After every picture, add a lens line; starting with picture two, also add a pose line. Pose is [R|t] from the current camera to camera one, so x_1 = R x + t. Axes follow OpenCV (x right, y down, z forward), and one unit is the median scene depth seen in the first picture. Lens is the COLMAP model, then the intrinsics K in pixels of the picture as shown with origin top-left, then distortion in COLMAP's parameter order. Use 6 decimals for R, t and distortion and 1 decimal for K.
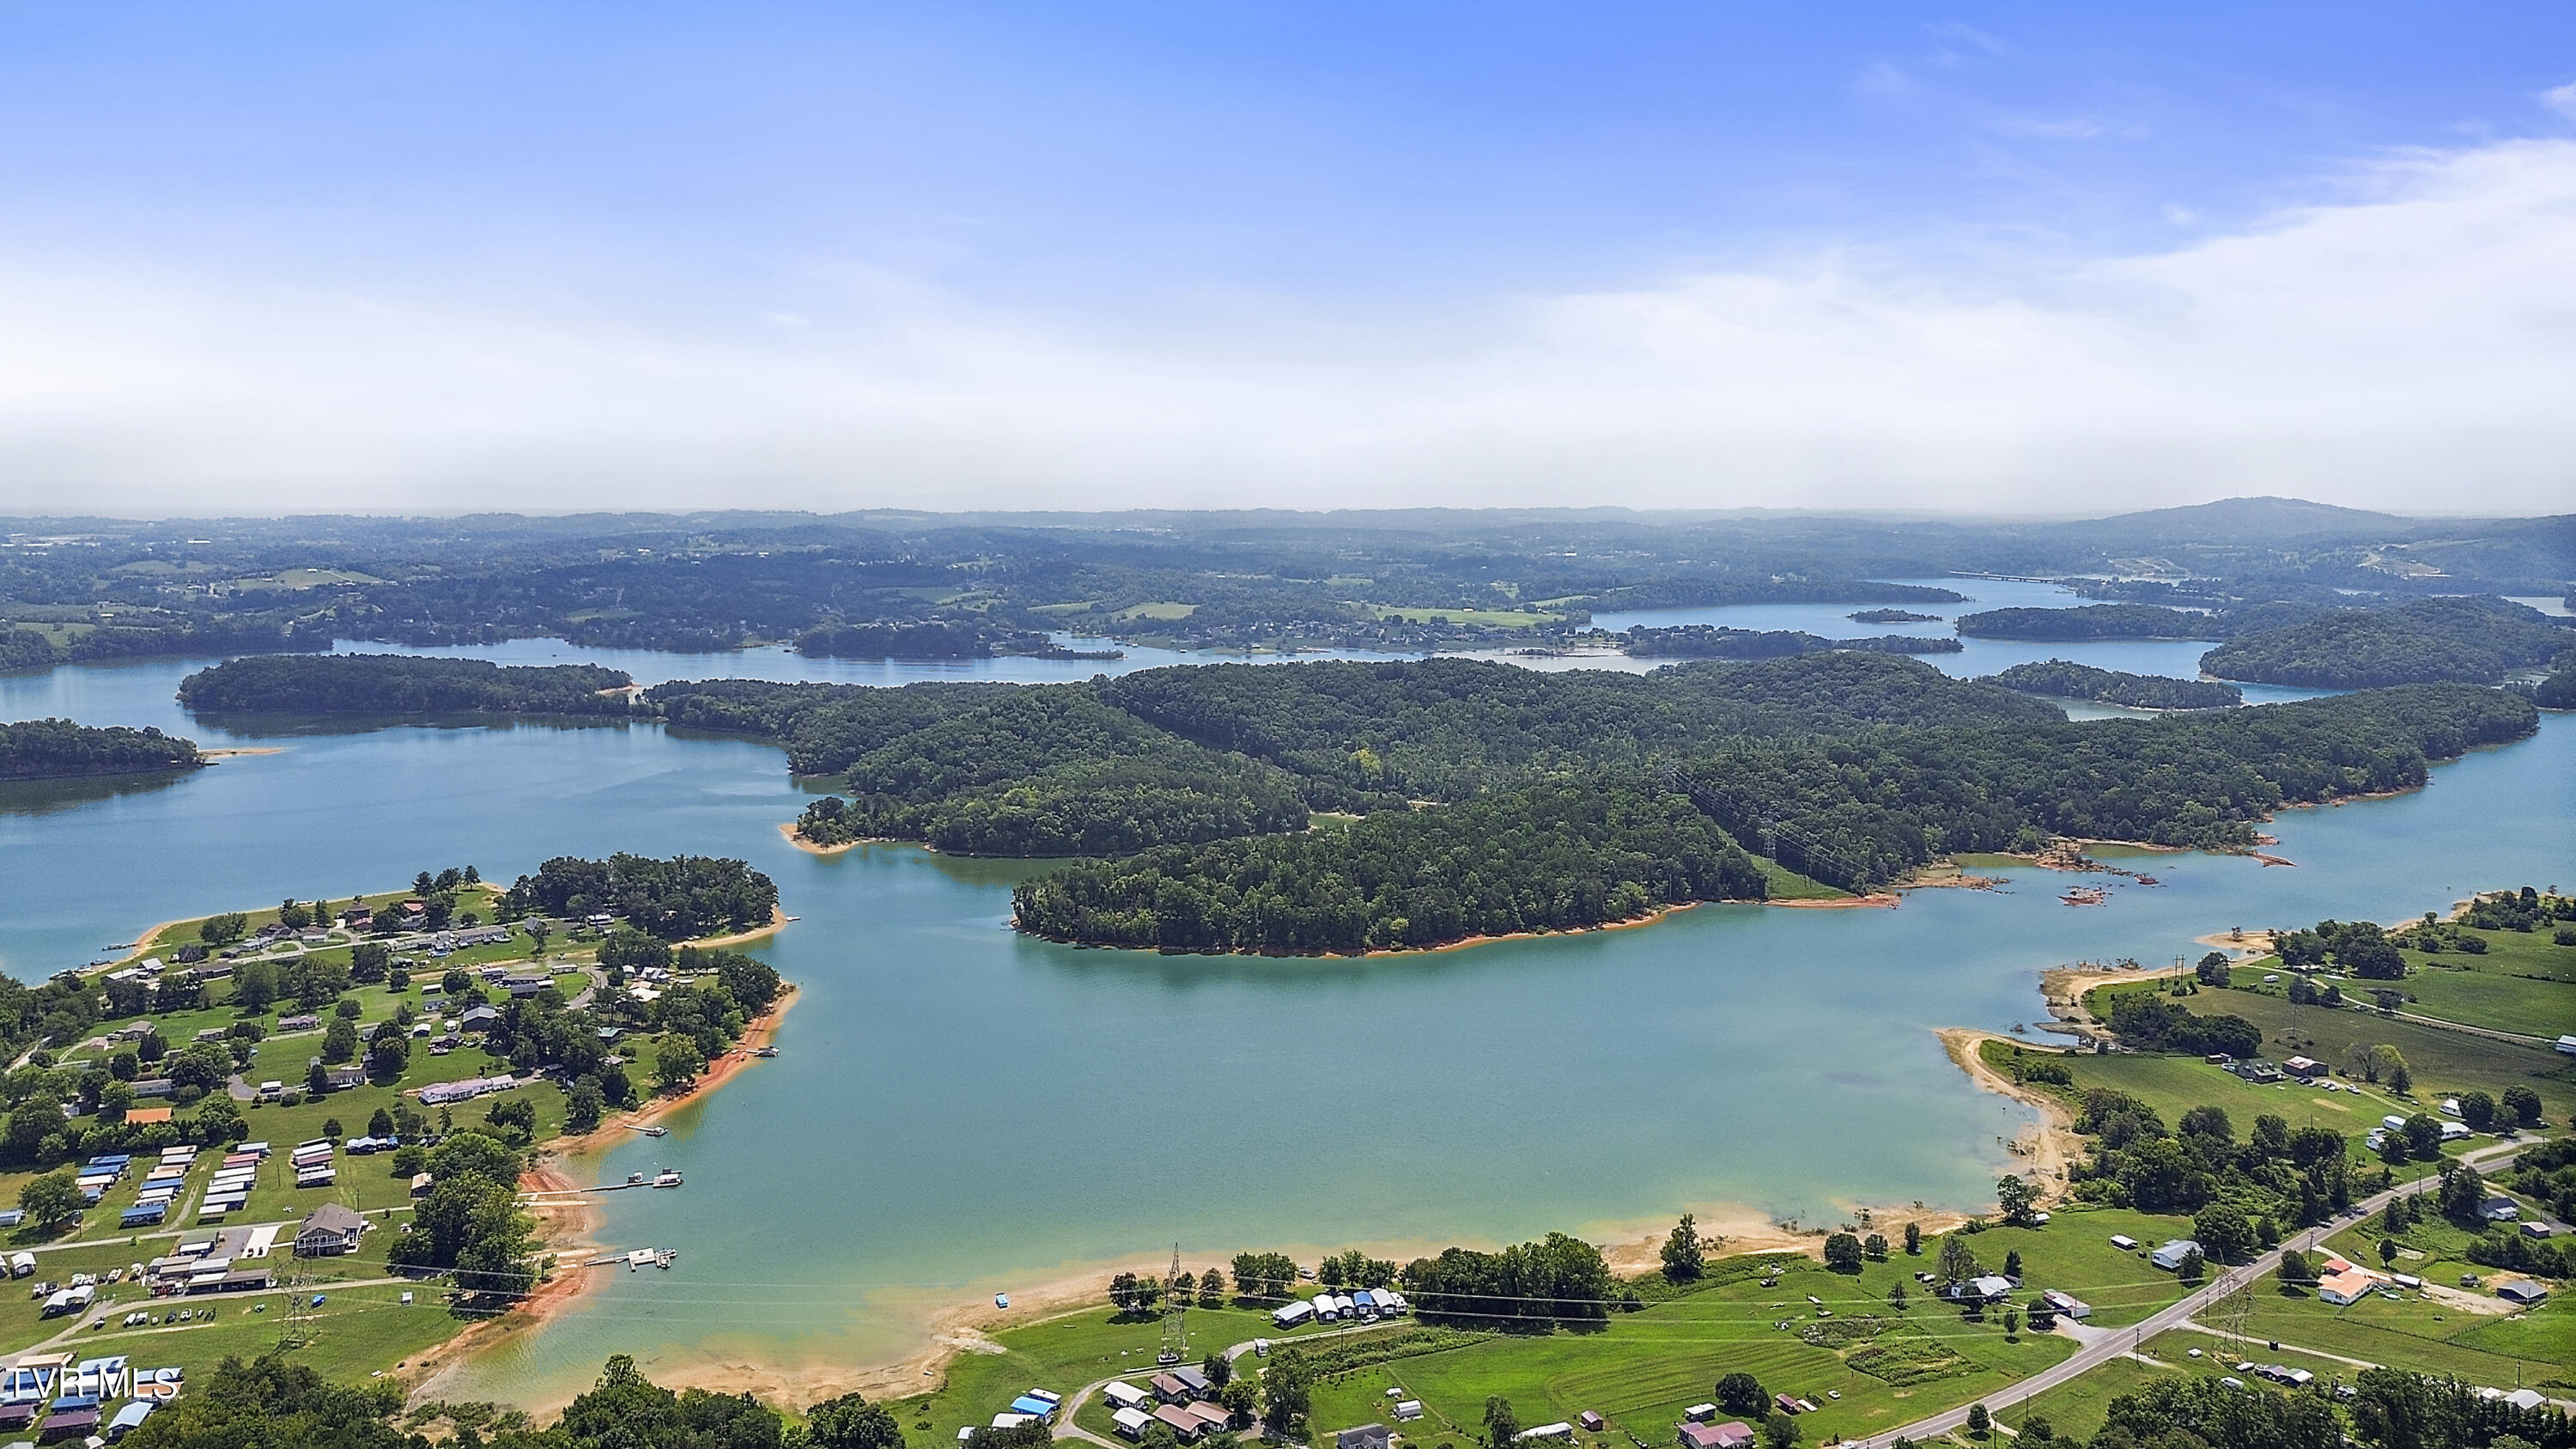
lens RADIAL K [[1833.0, 0, 1285.9], [0, 1833.0, 710.8], [0, 0, 1]] dist [0.062771, -0.061661]
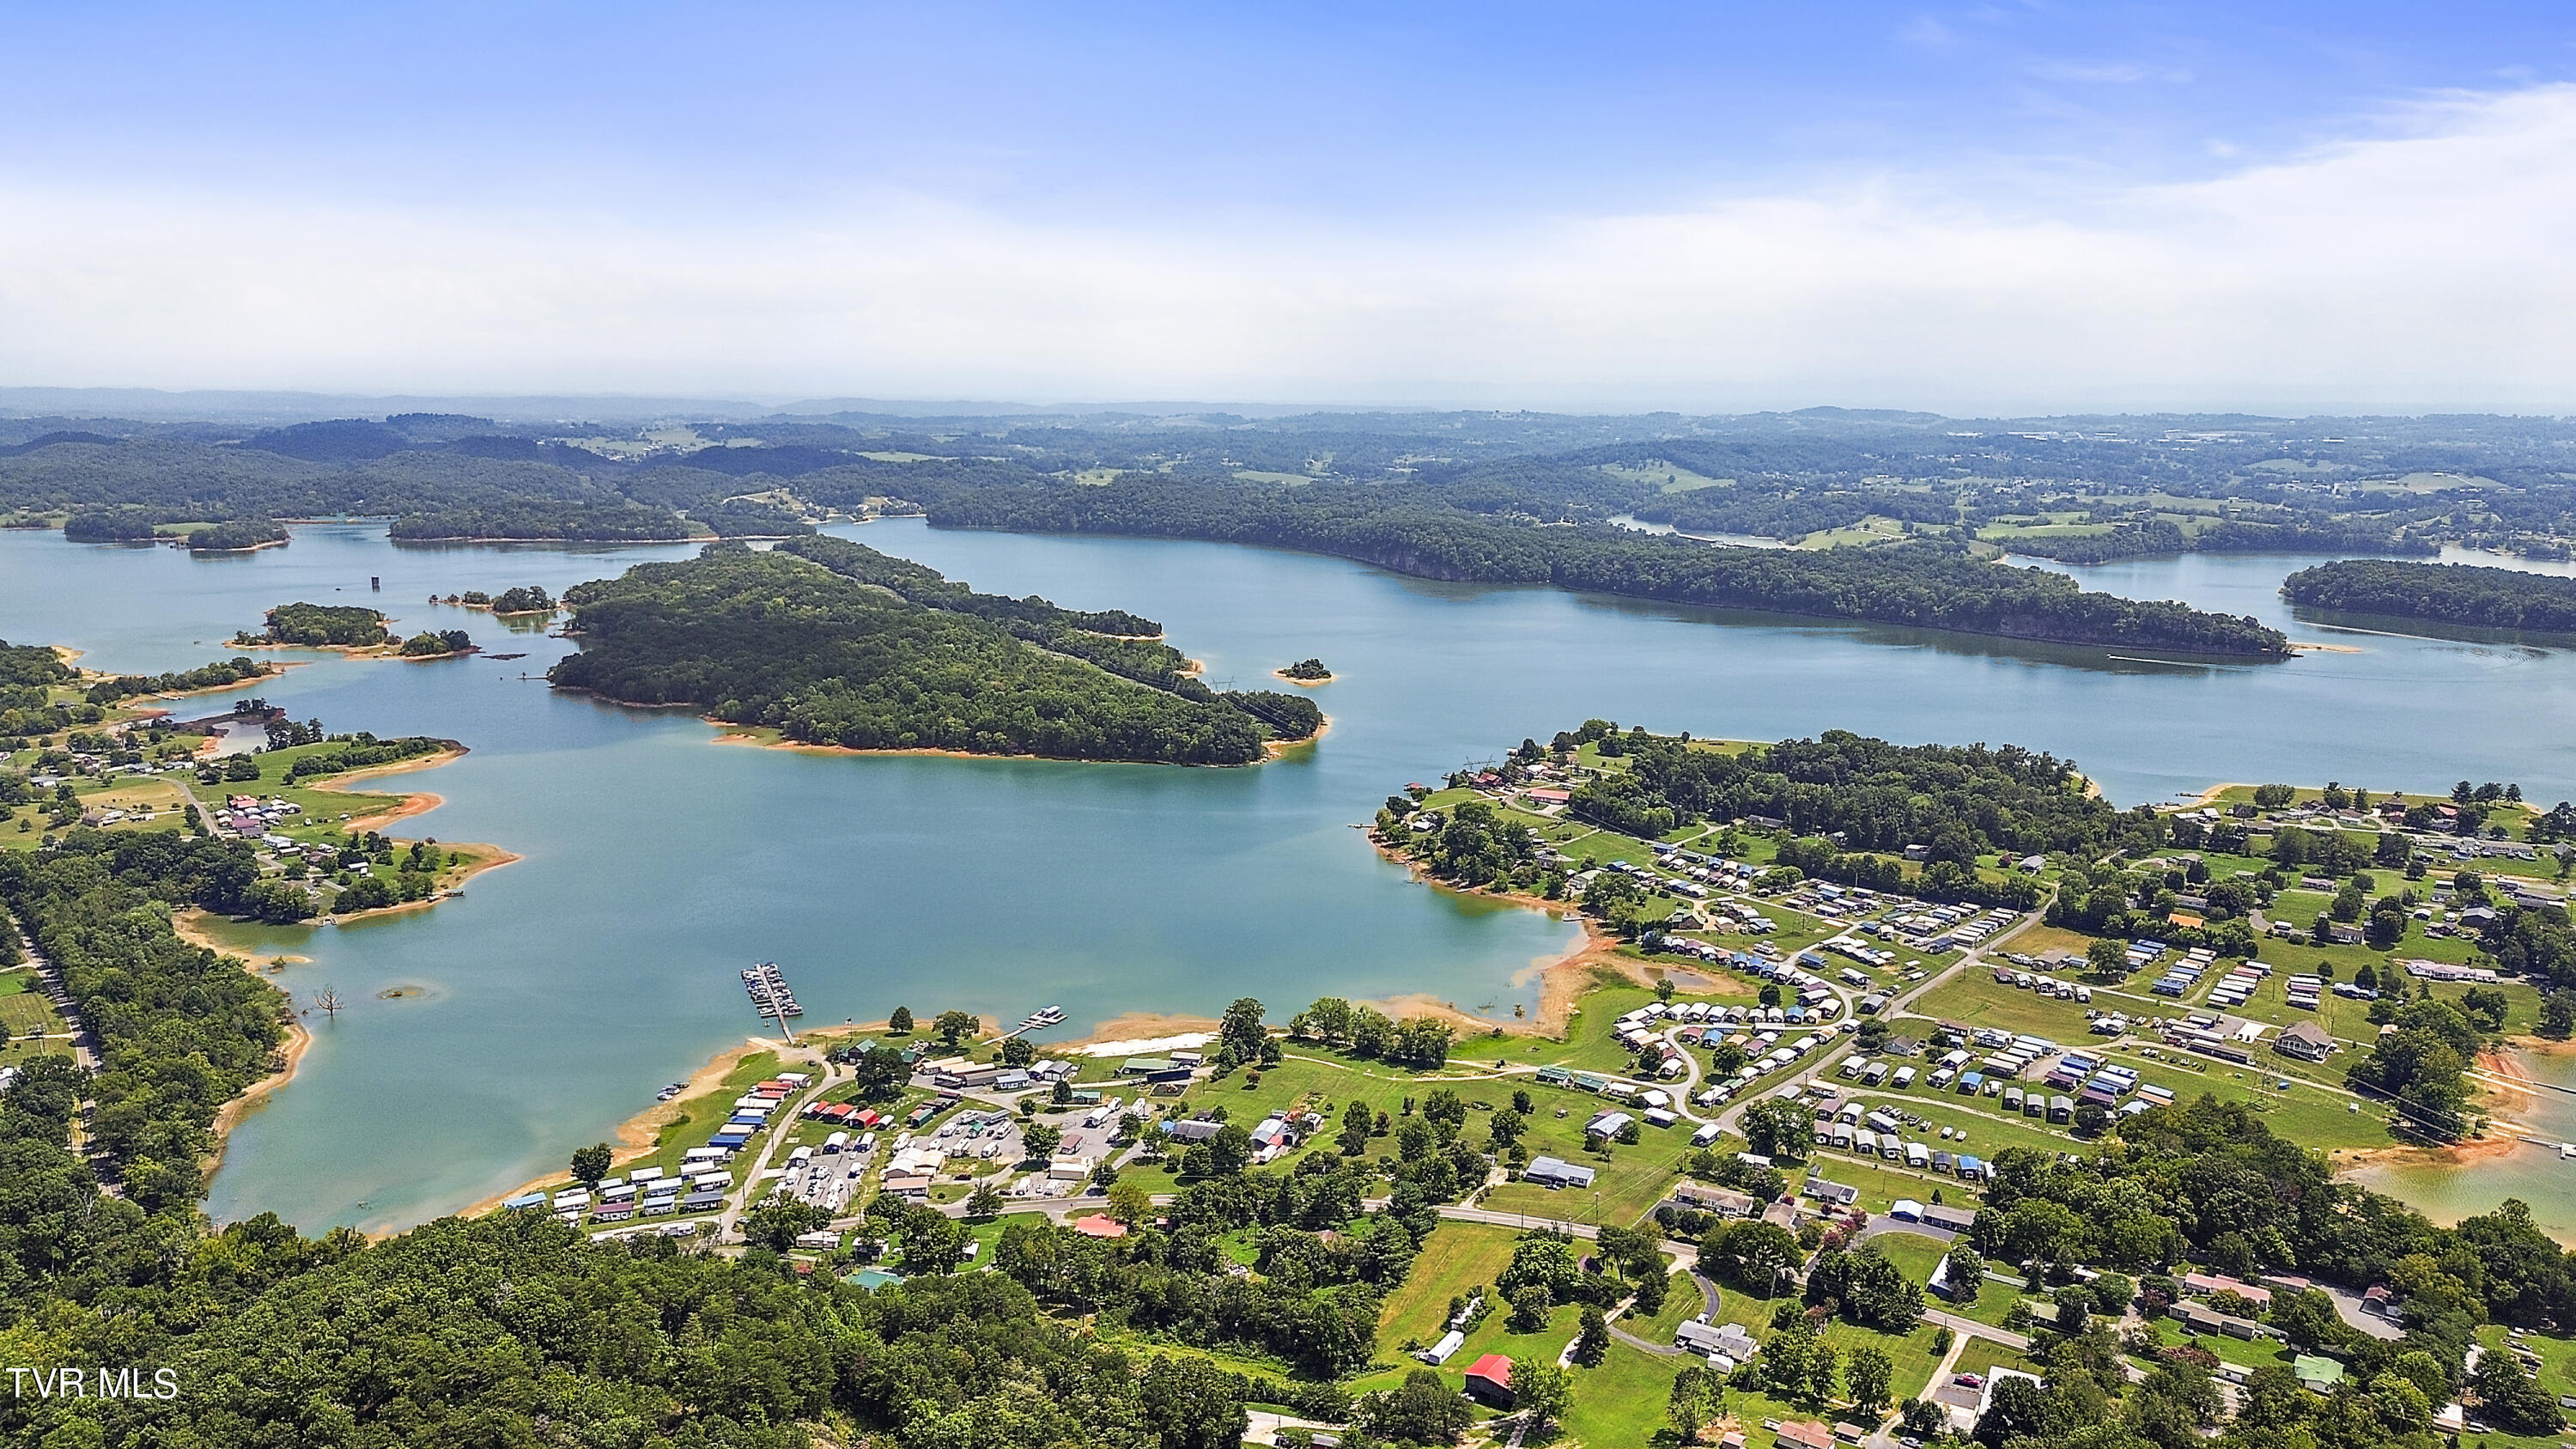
lens RADIAL K [[1833.0, 0, 1298.5], [0, 1833.0, 736.9], [0, 0, 1]] dist [0.062771, -0.061661]
pose [[0.512851, 0.161396, -0.843170, 0.104860], [-0.102070, 0.986665, 0.126780, -0.005696], [0.852388, 0.021044, 0.522486, -0.151819]]
